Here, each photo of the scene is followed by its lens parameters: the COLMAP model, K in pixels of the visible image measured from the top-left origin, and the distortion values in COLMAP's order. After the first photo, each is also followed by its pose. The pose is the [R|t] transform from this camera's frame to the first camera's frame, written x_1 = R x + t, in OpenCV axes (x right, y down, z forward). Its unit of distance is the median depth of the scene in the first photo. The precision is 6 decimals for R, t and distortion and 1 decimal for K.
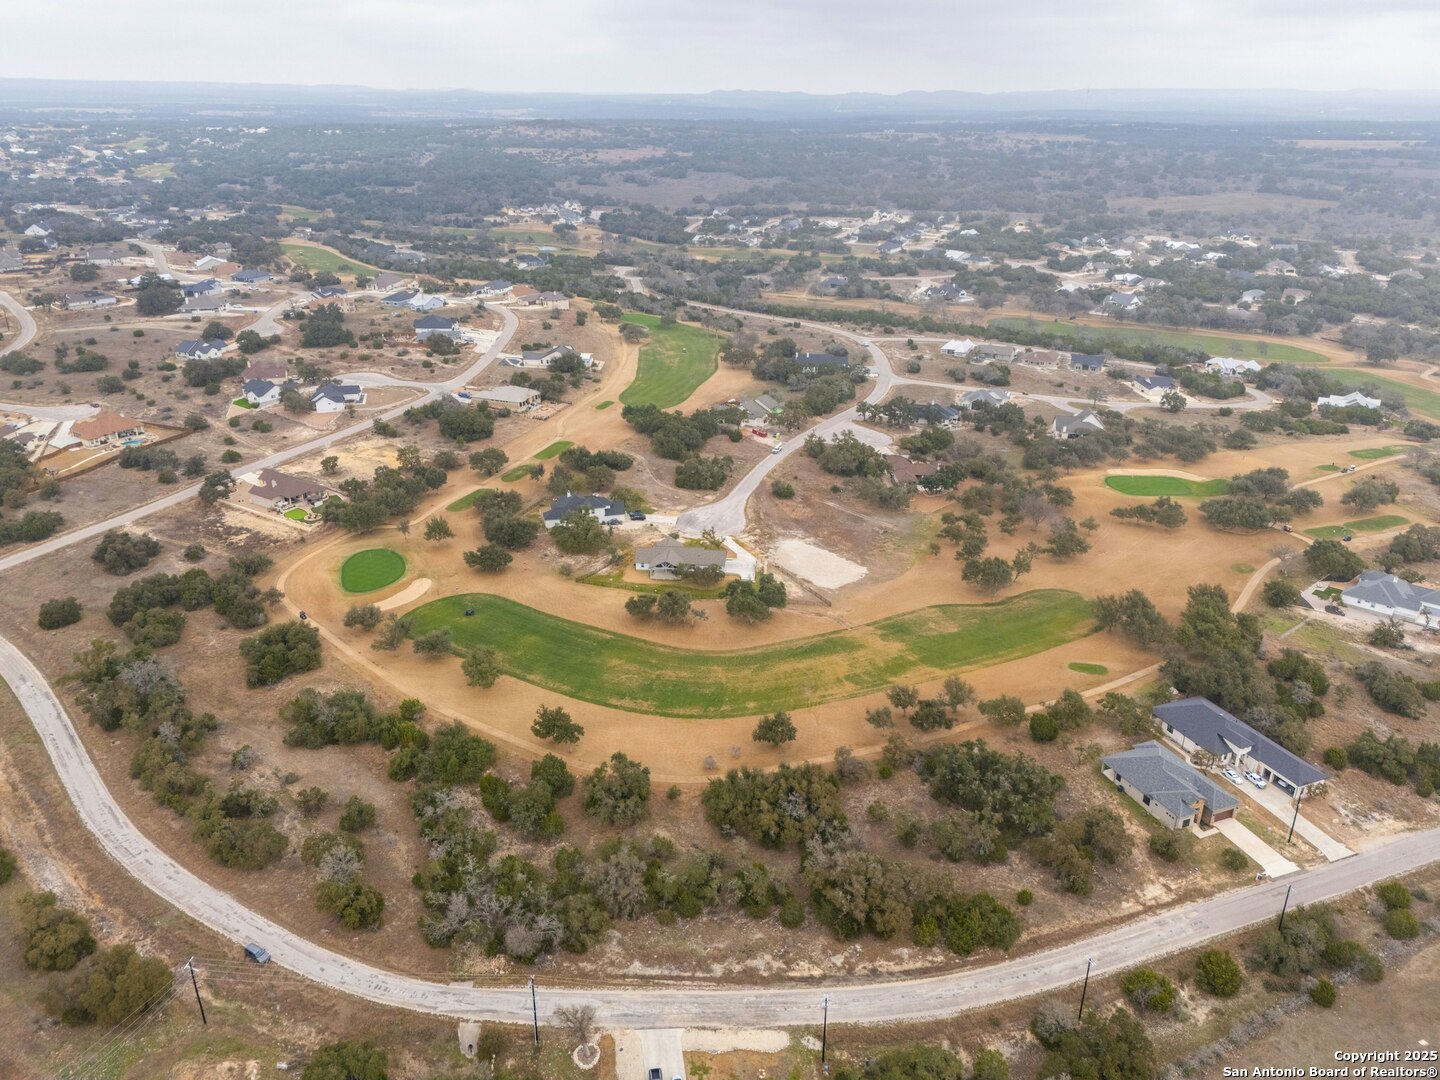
lens RADIAL K [[1054.8, 0, 722.9], [0, 1054.8, 544.1], [0, 0, 1]] dist [0.062724, -0.057243]
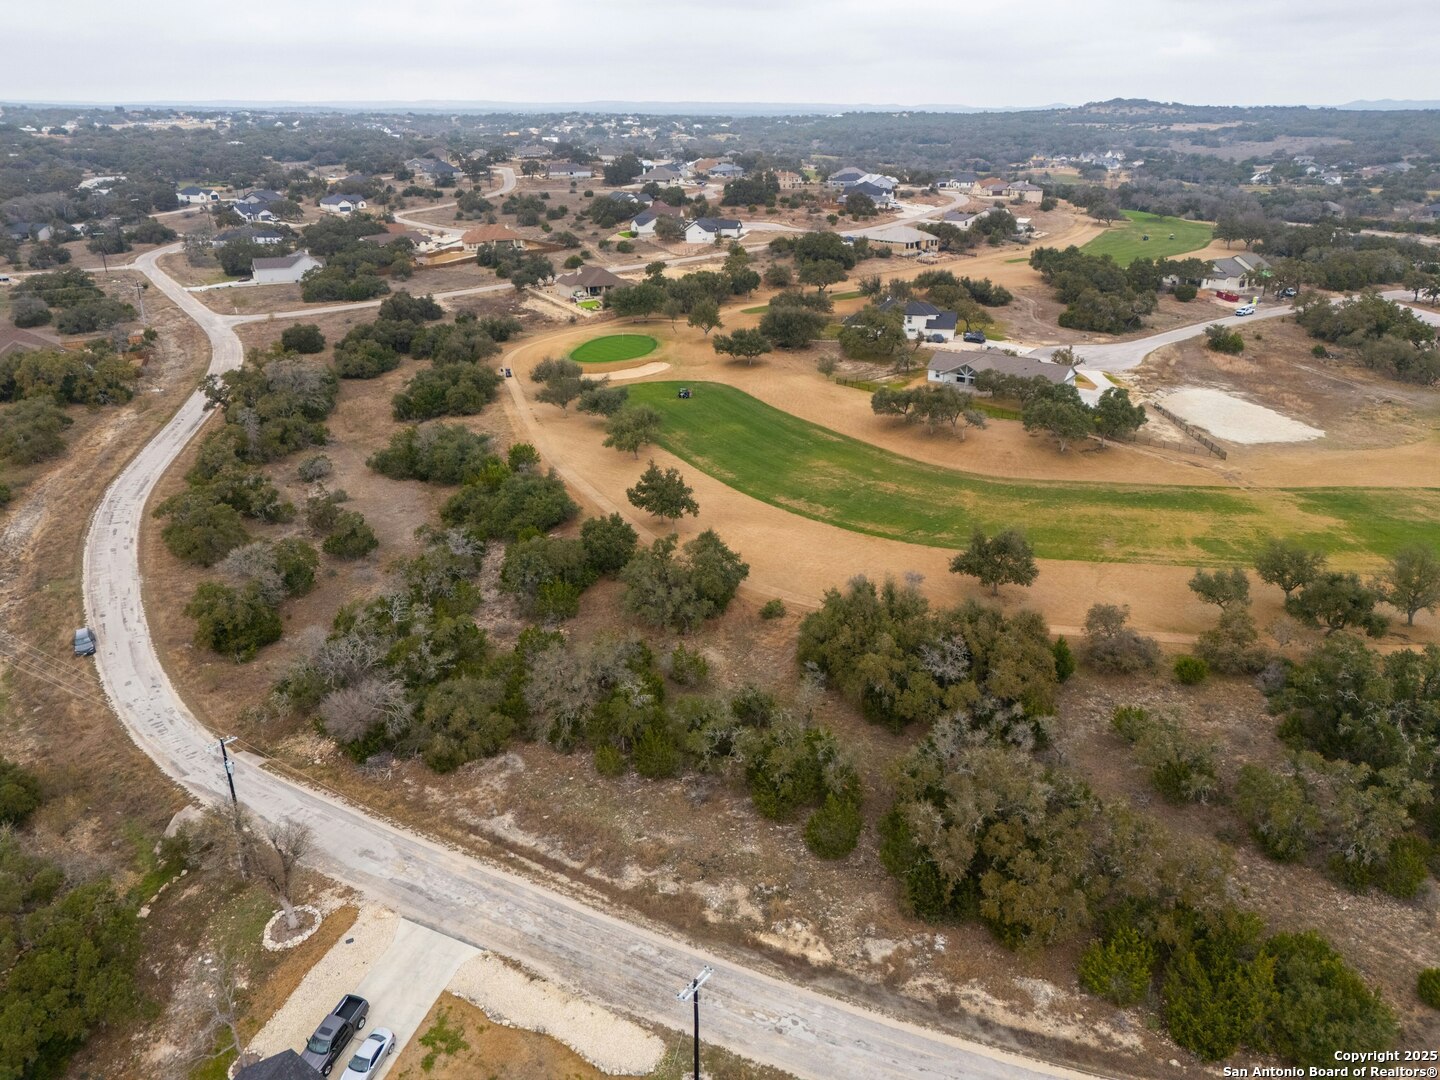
lens RADIAL K [[1059.5, 0, 722.9], [0, 1059.5, 538.1], [0, 0, 1]] dist [0.063394, -0.061073]
pose [[0.873793, 0.175428, -0.453554, 0.216600], [-0.186740, 0.982203, 0.020139, 0.225392], [0.449015, 0.067100, 0.891001, 0.562088]]
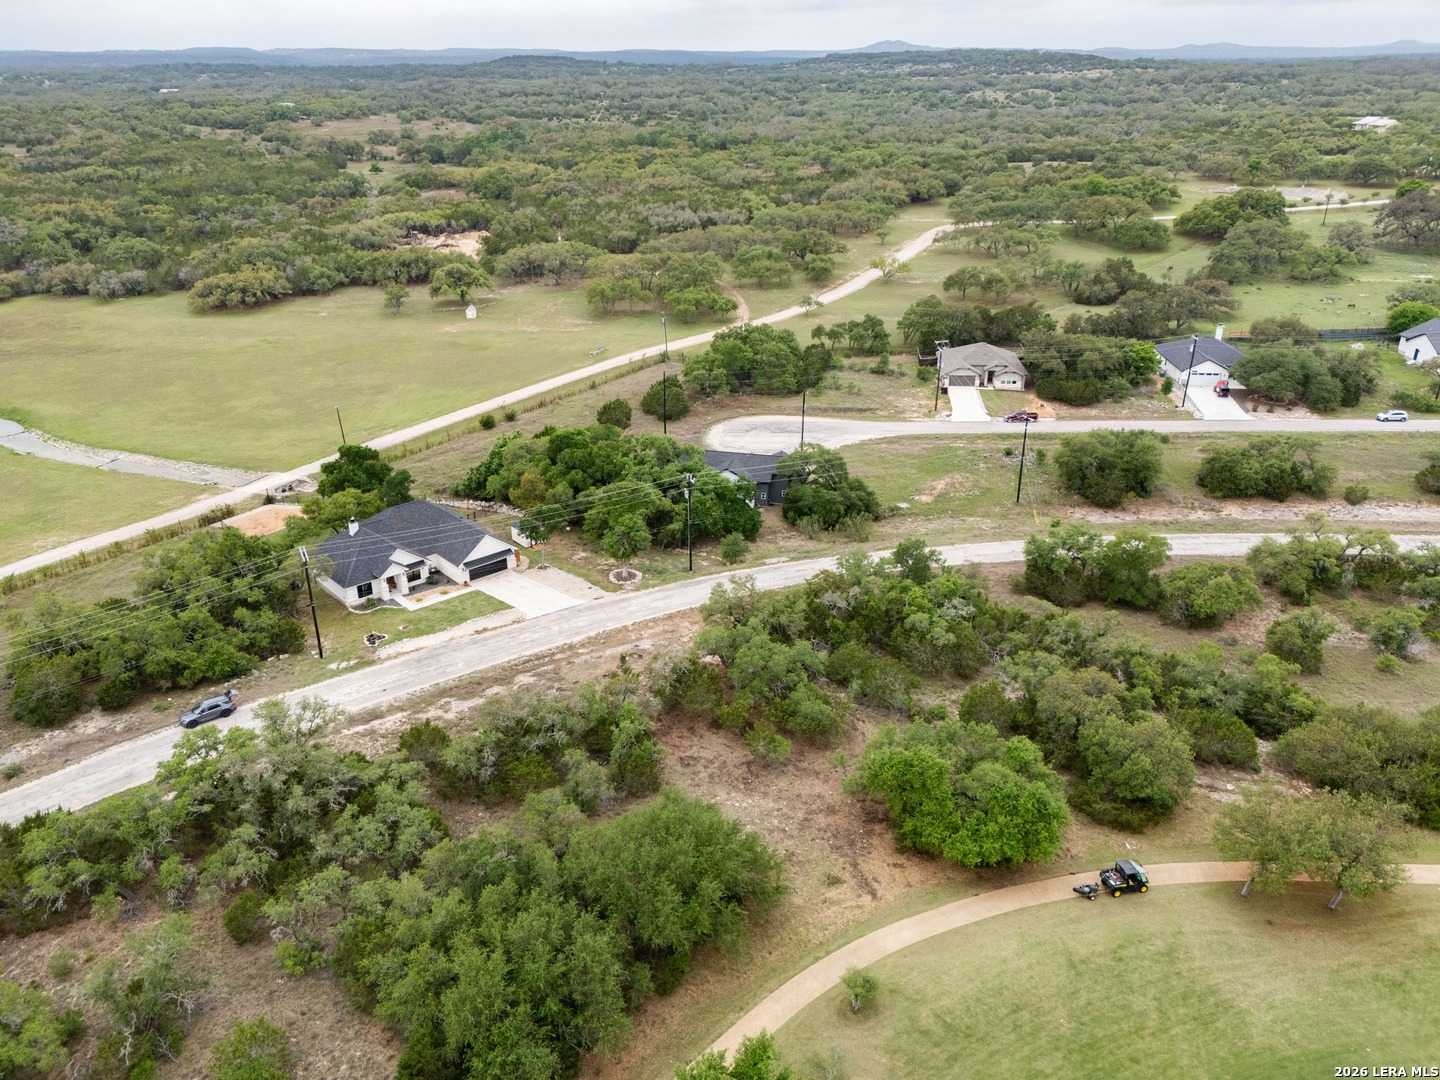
lens RADIAL K [[1062.7, 0, 722.2], [0, 1062.7, 540.4], [0, 0, 1]] dist [0.056583, -0.053466]
pose [[-0.851762, 0.210394, -0.479829, 0.170015], [-0.213078, 0.697563, 0.684108, -0.097140], [0.478644, 0.684938, -0.549327, 1.299086]]
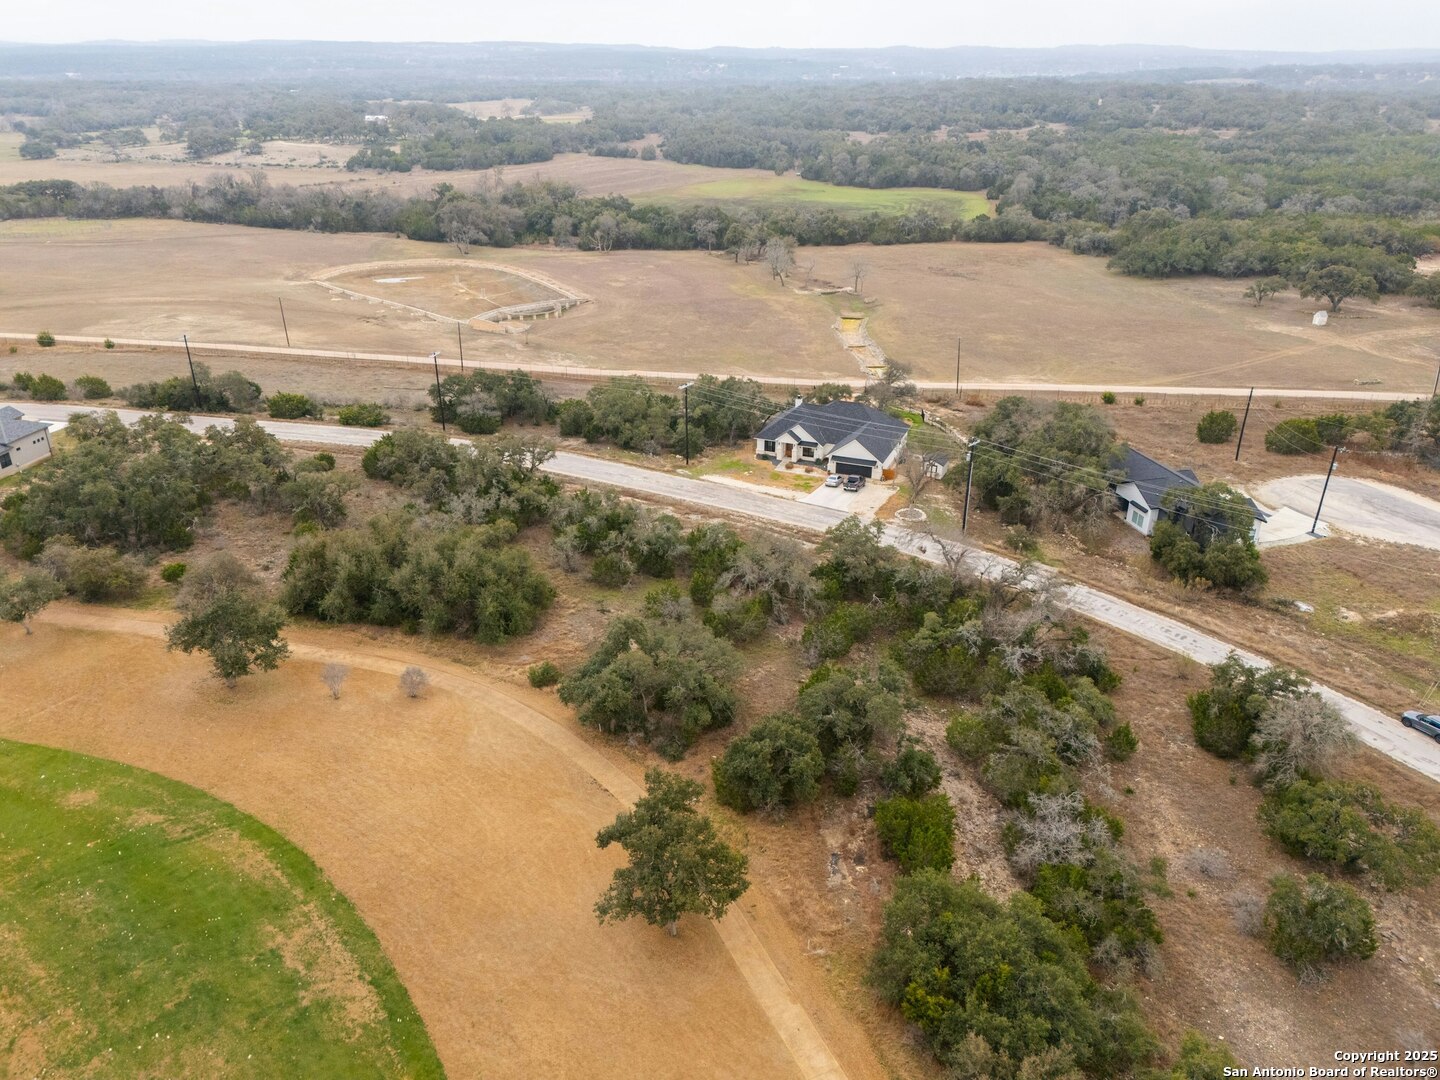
lens RADIAL K [[1054.8, 0, 722.9], [0, 1054.8, 544.1], [0, 0, 1]] dist [0.062724, -0.057243]
pose [[-0.845412, -0.233393, 0.480423, -0.367597], [0.203286, 0.691176, 0.693506, -0.112134], [-0.493916, 0.683962, -0.536883, 1.376456]]
